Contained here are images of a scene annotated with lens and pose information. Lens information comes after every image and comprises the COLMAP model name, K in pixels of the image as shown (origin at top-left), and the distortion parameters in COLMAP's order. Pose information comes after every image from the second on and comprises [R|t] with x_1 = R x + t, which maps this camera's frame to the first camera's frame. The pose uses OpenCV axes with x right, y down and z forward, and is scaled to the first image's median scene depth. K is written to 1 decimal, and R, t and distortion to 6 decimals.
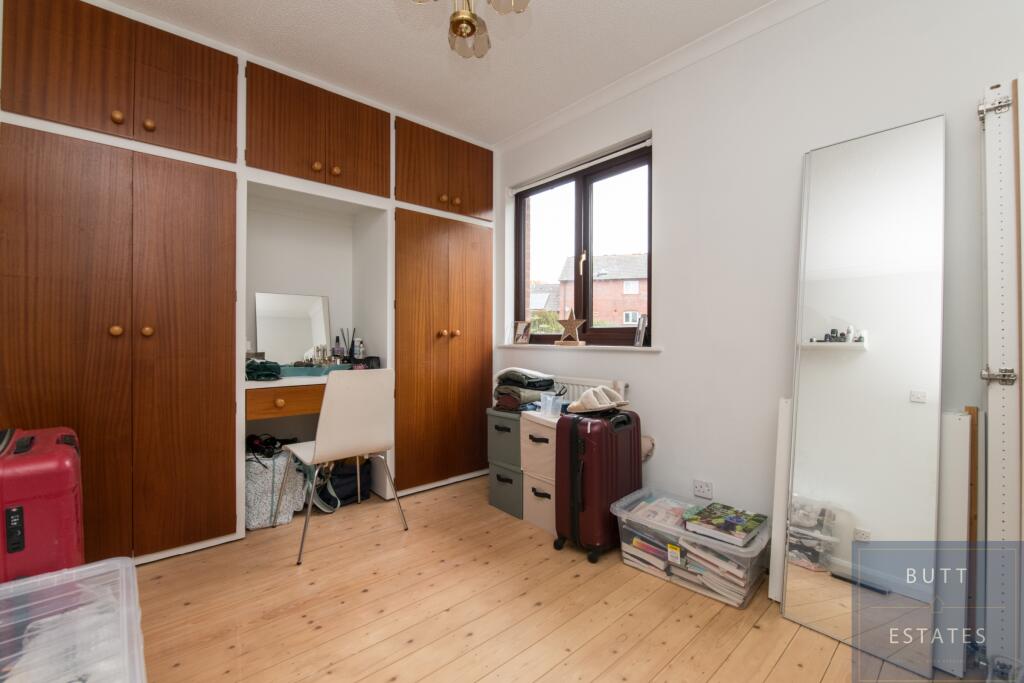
lens RADIAL K [[426.3, 0, 512.0], [0, 426.3, 341.5], [0, 0, 1]] dist [0.000279, -0.000010]
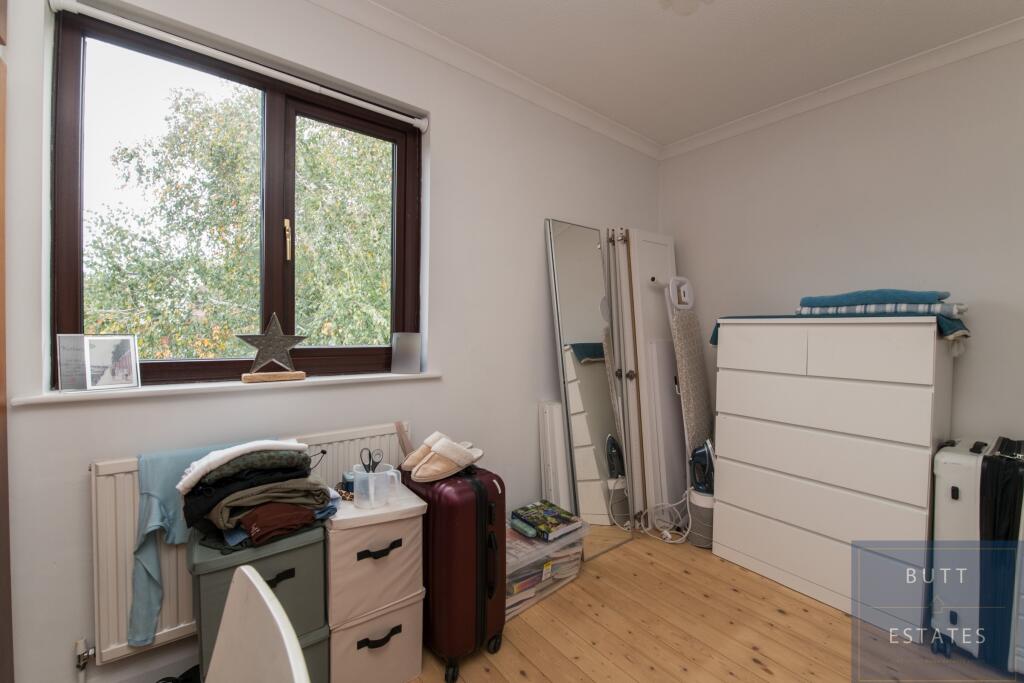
lens RADIAL K [[415.7, 0, 512.0], [0, 415.7, 341.5], [0, 0, 1]] dist [-0.012247, 0.000073]
pose [[0.072495, -0.026396, 0.997019, -0.446429], [-0.004090, 0.999633, 0.026763, -0.065912], [-0.997360, -0.006018, 0.072360, 0.722524]]
